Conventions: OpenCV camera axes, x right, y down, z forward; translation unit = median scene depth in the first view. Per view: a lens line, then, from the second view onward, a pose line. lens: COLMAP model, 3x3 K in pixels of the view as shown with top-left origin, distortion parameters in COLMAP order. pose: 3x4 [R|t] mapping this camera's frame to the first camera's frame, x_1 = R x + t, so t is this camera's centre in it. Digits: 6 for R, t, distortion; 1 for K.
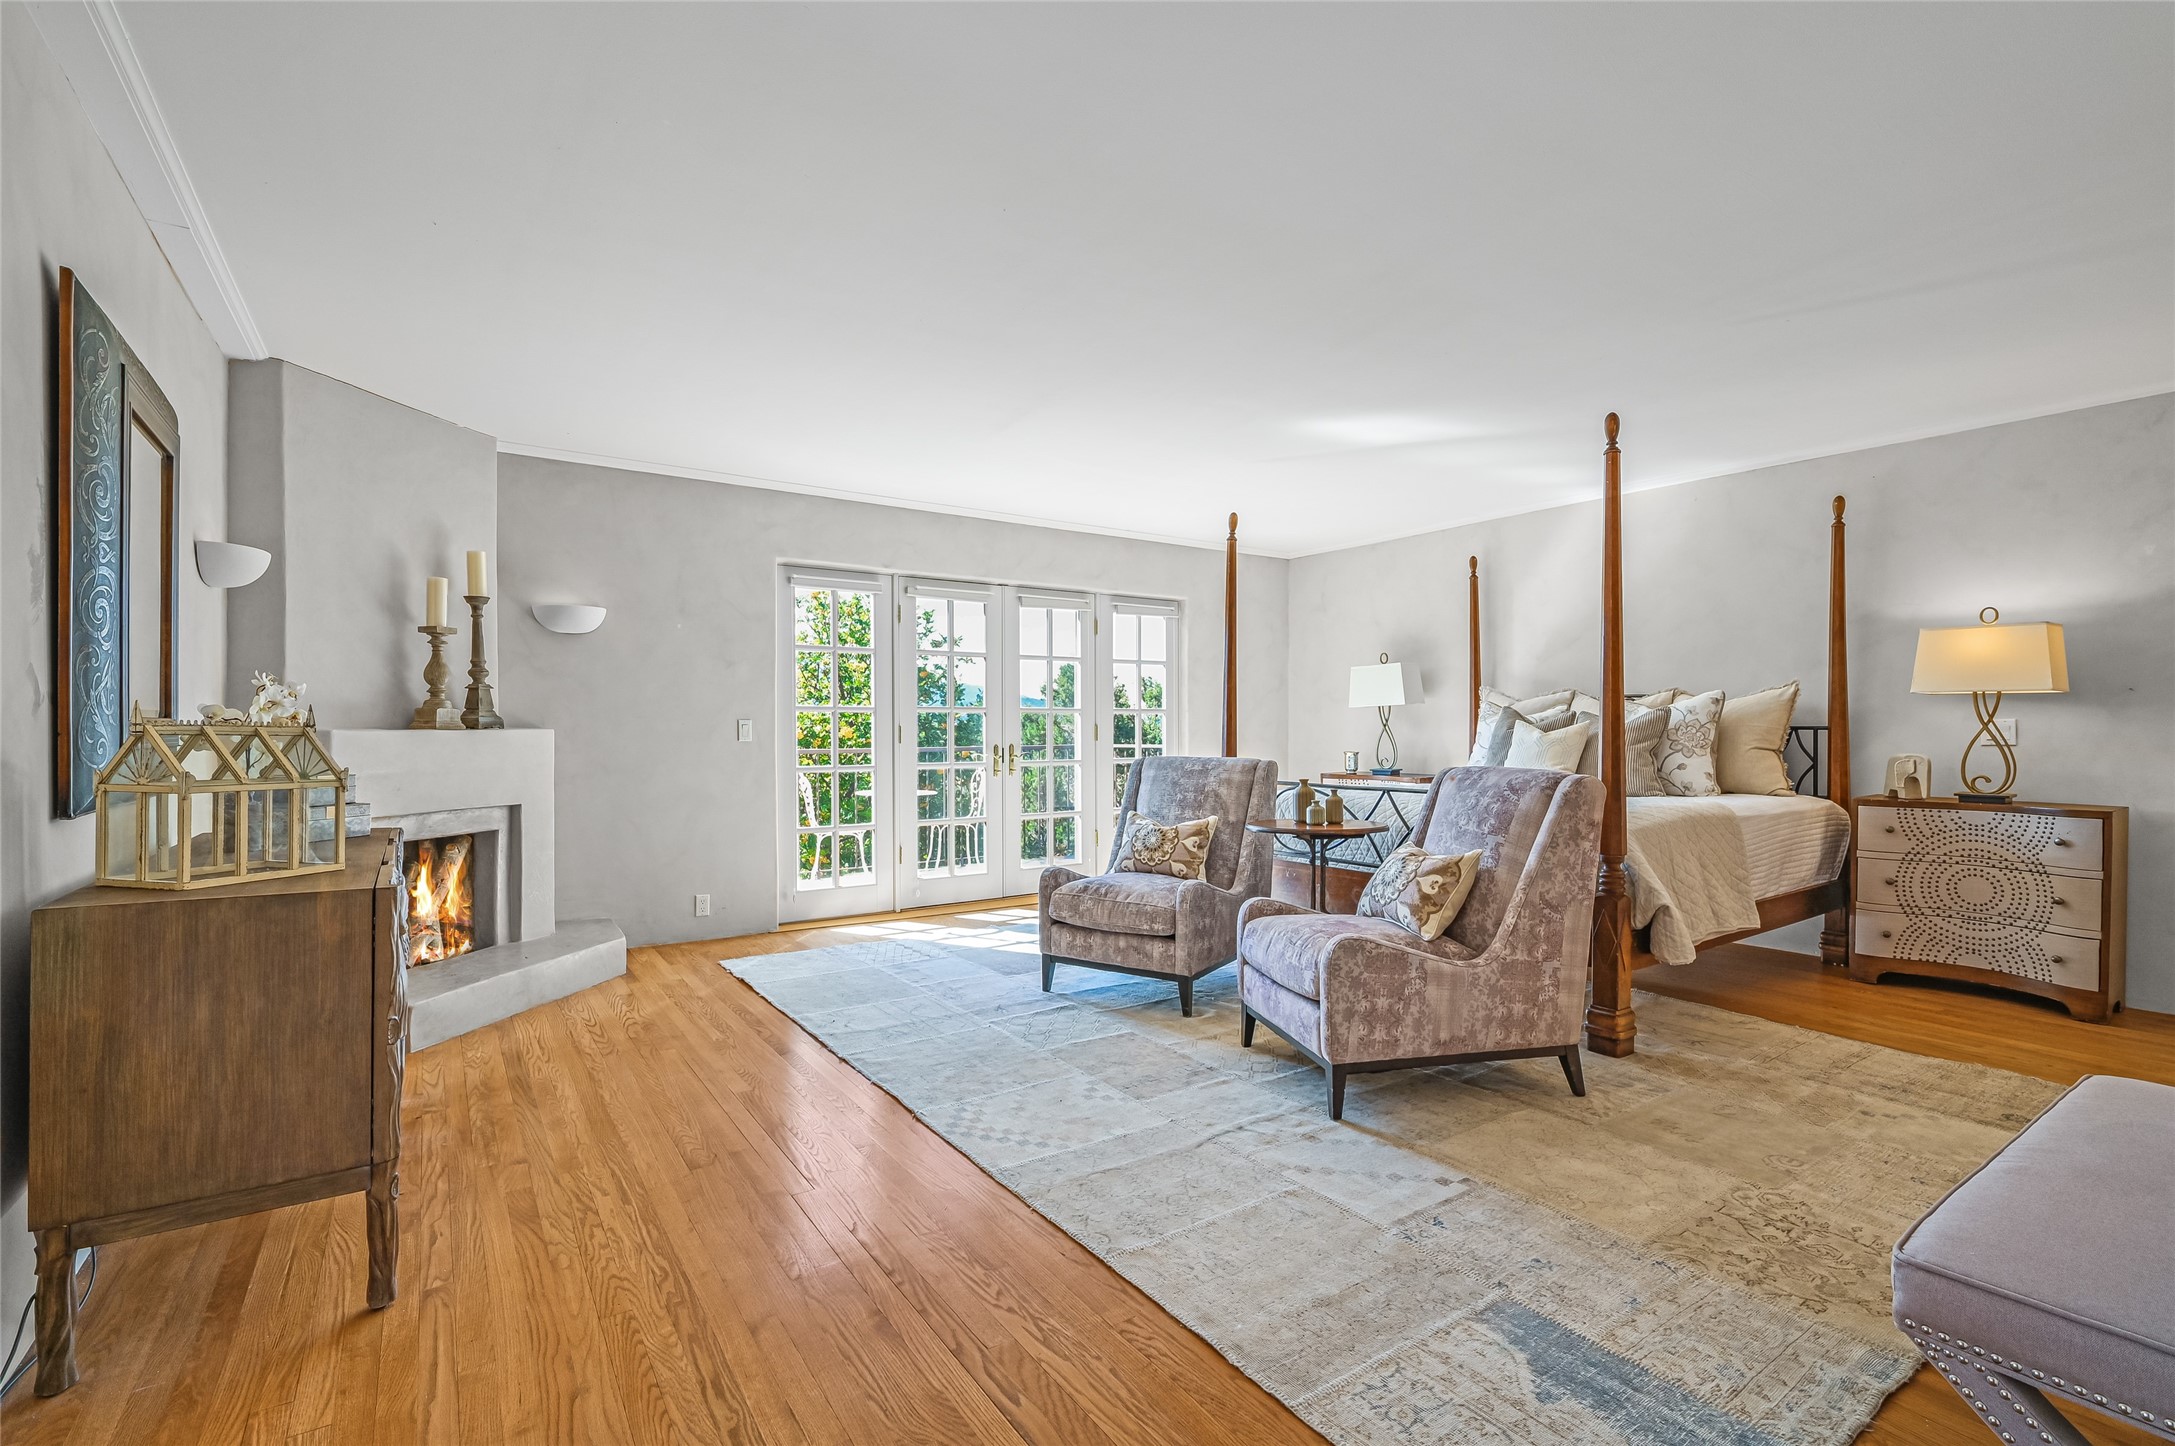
lens RADIAL K [[975.0, 0, 1099.2], [0, 975.0, 729.1], [0, 0, 1]] dist [0.003409, 0.000096]
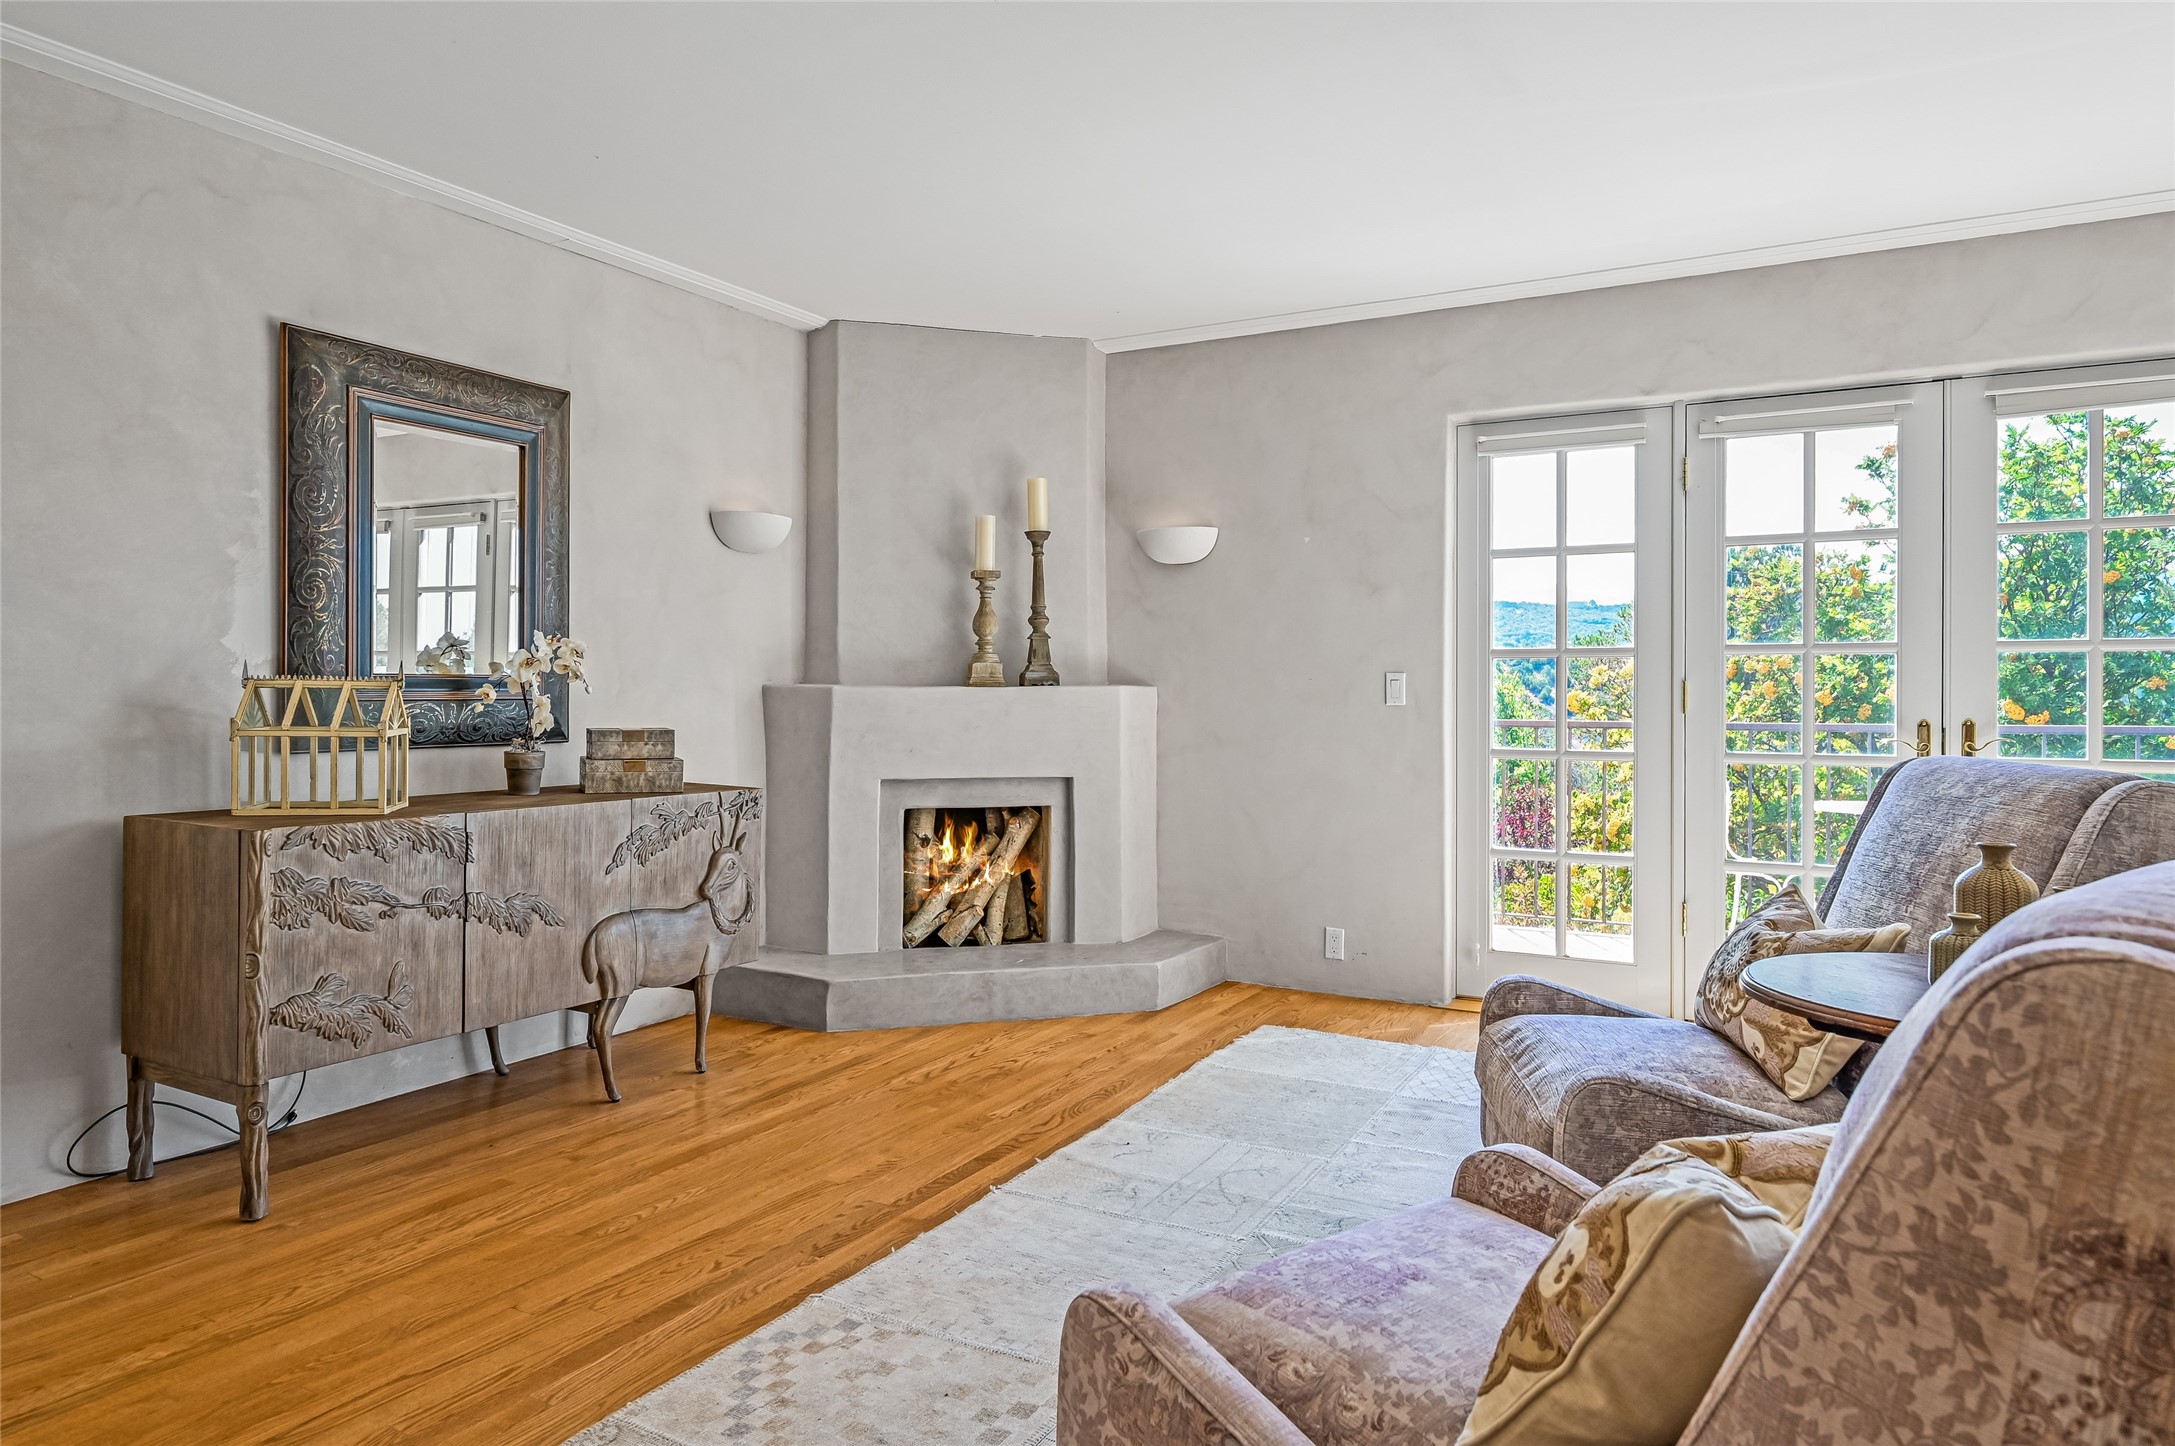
lens RADIAL K [[1343.2, 0, 1097.2], [0, 1343.2, 699.7], [0, 0, 1]] dist [0.001470, 0.000844]
pose [[0.446319, 0.008849, -0.894830, 0.469555], [-0.002485, 0.999960, 0.008649, 0.001611], [0.894870, -0.001637, 0.446323, 0.553063]]
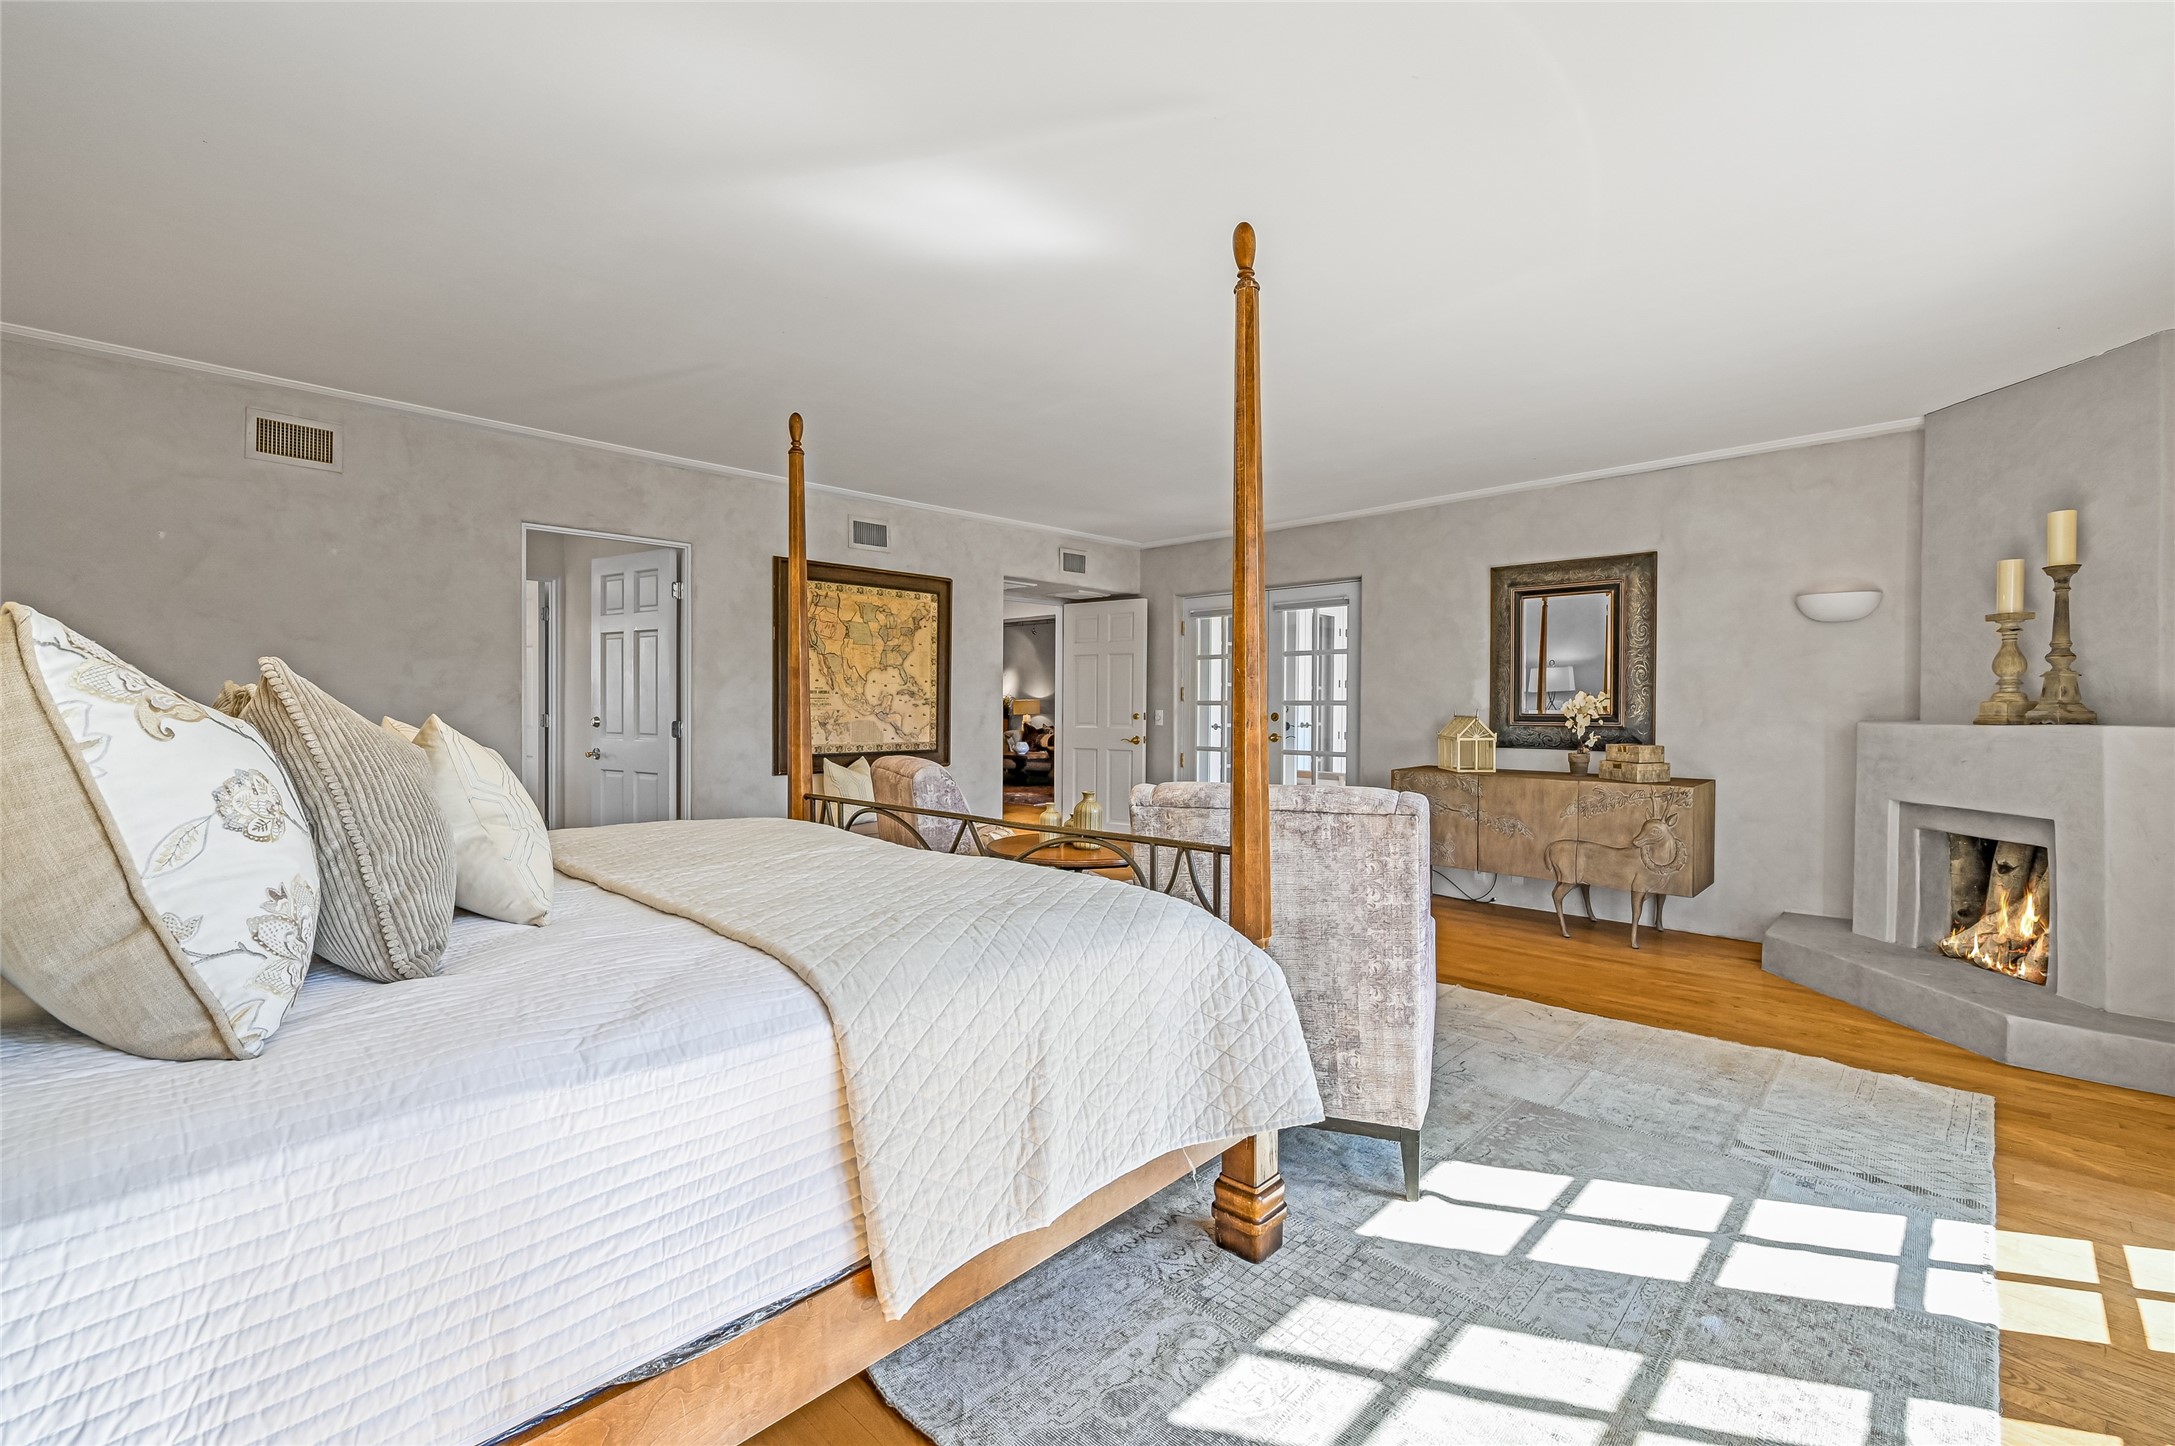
lens RADIAL K [[931.0, 0, 1092.8], [0, 931.0, 717.2], [0, 0, 1]] dist [-0.000740, -0.000033]
pose [[-0.980255, 0.000355, -0.197740, 0.352441], [-0.001424, 0.999960, 0.008853, -0.013230], [0.197735, 0.008960, -0.980215, 1.722345]]
